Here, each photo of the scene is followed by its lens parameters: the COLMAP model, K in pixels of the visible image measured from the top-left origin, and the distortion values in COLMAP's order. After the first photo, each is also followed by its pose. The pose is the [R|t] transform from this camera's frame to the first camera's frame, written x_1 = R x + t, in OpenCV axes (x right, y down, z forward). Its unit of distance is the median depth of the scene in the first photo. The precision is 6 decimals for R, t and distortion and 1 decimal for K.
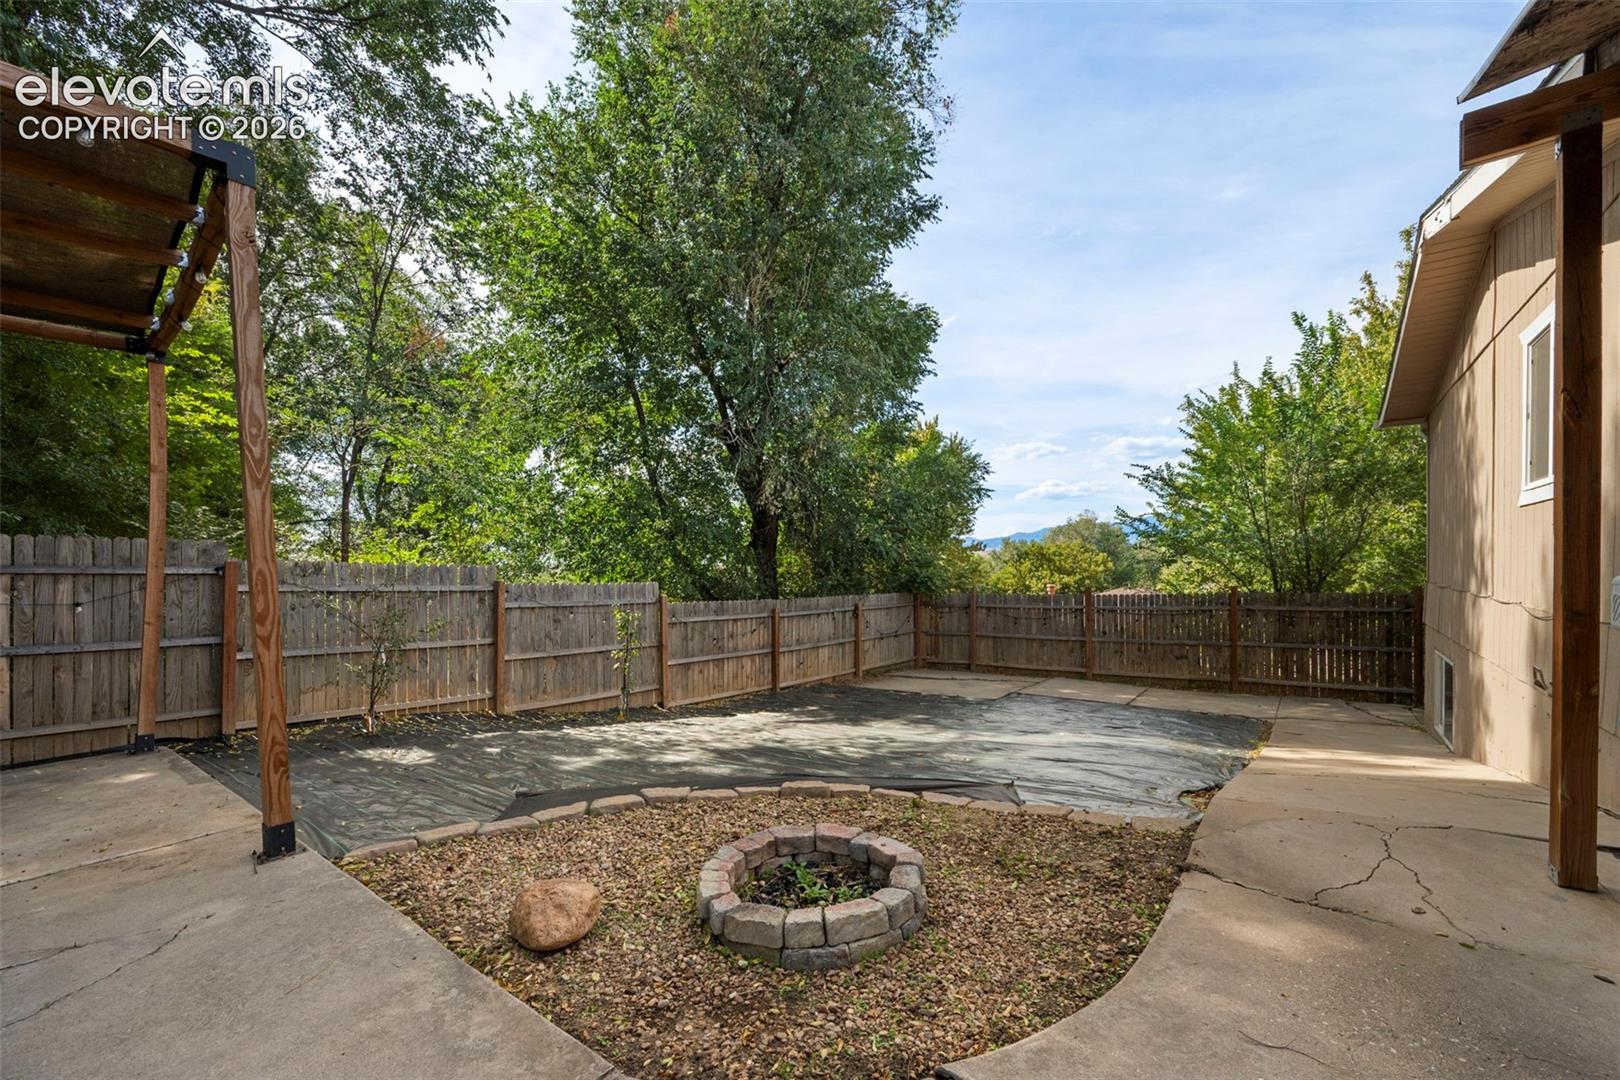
lens RADIAL K [[648.7, 0, 788.3], [0, 648.7, 576.7], [0, 0, 1]] dist [0.013572, 0.000207]
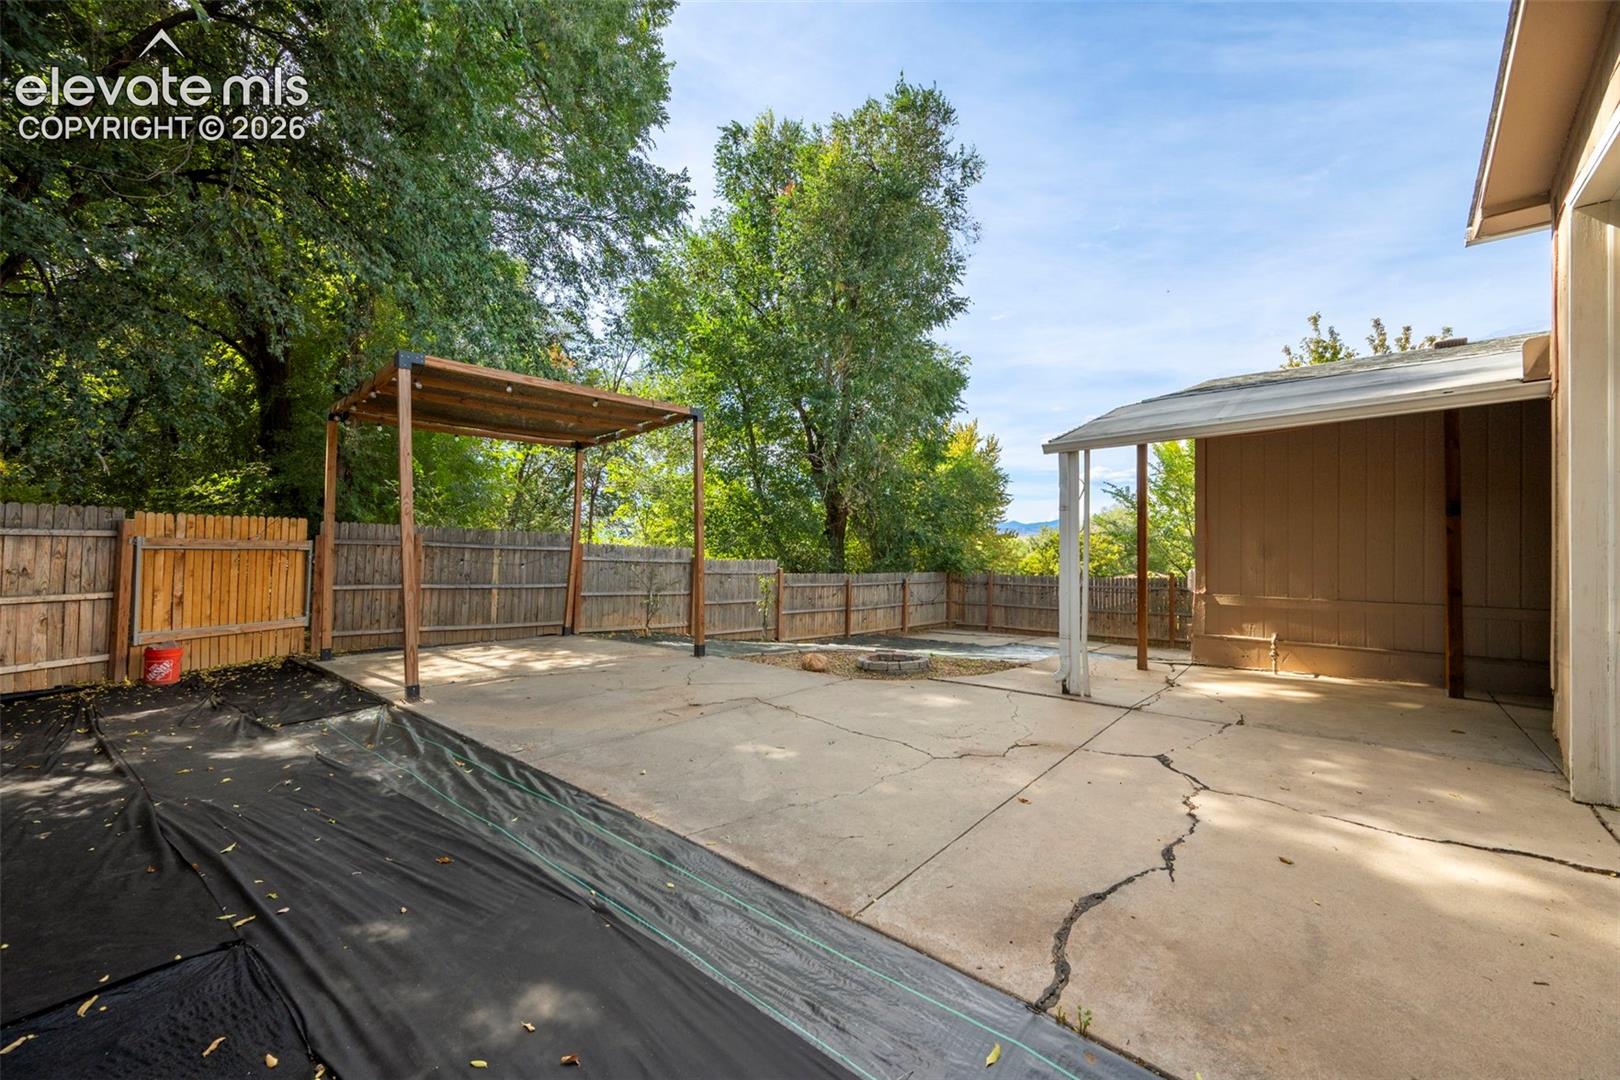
lens RADIAL K [[648.7, 0, 814.0], [0, 648.7, 533.2], [0, 0, 1]] dist [0.013572, 0.000207]
pose [[0.999275, 0.024695, -0.028977, -0.051842], [-0.025658, 0.999114, -0.033364, -0.004370], [0.028127, 0.034084, 0.999023, -0.409498]]
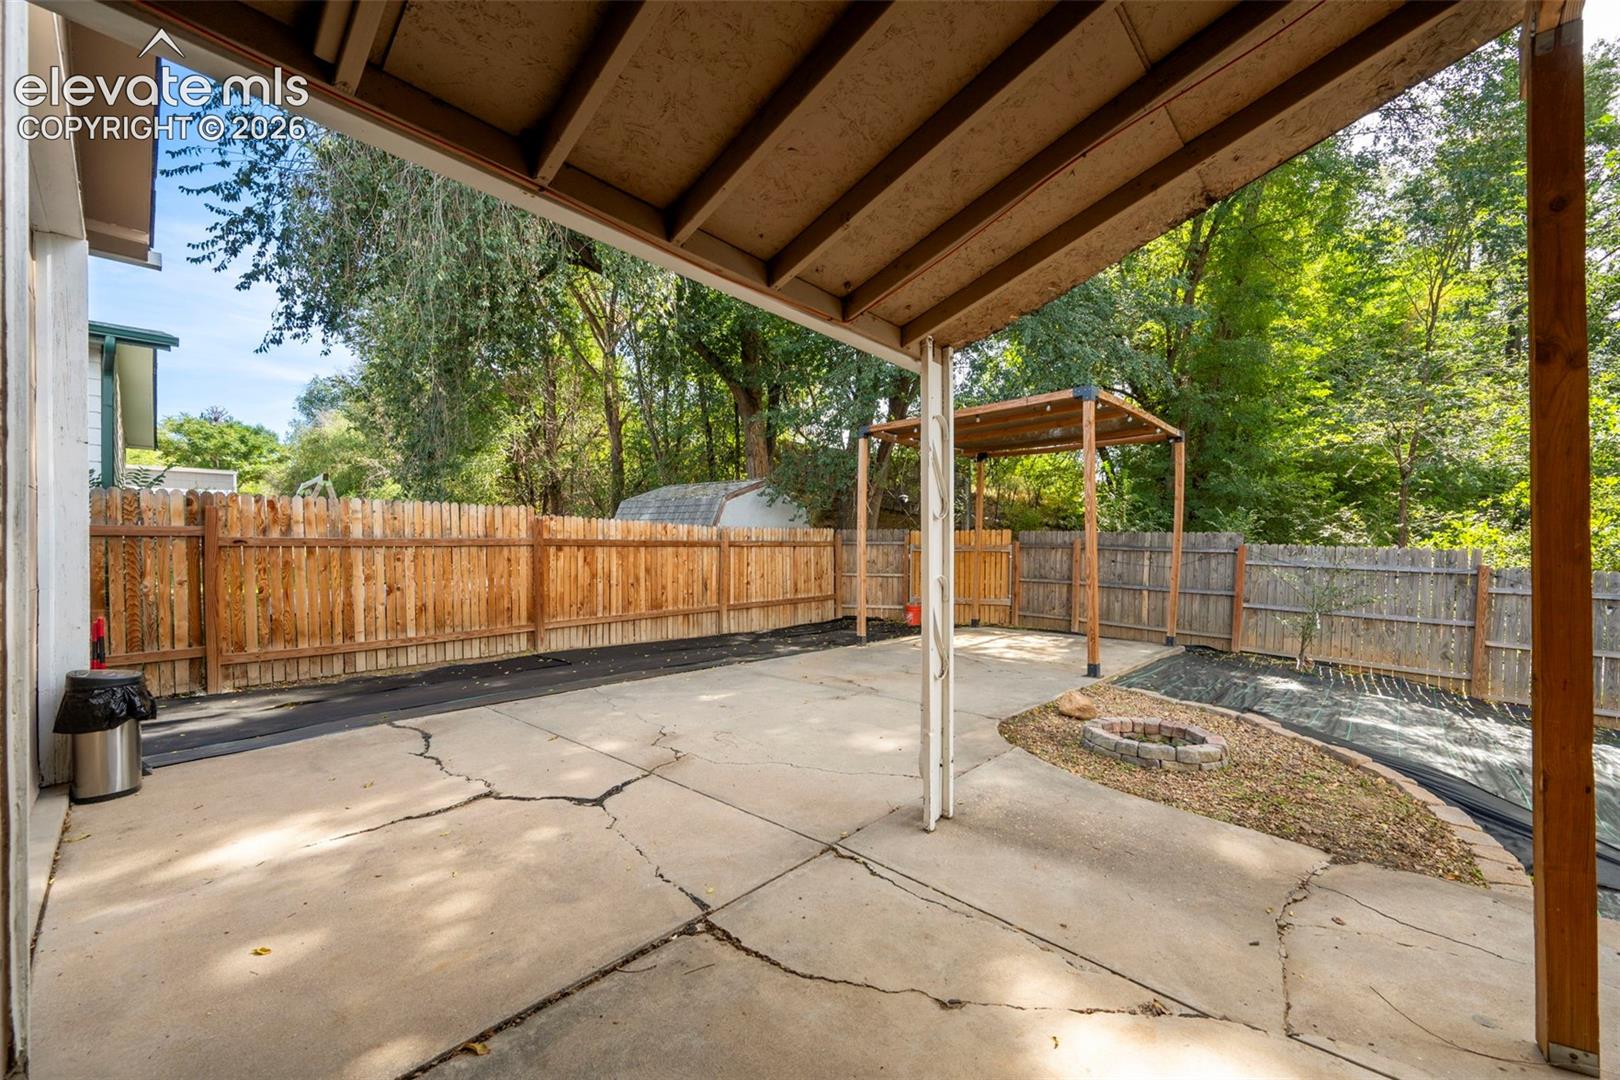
lens RADIAL K [[648.7, 0, 818.9], [0, 648.7, 544.2], [0, 0, 1]] dist [0.013572, 0.000207]
pose [[-0.077577, 0.012441, -0.996909, 0.379955], [-0.007913, 0.999883, 0.013093, -0.018023], [0.996955, 0.008904, -0.077469, 0.043601]]
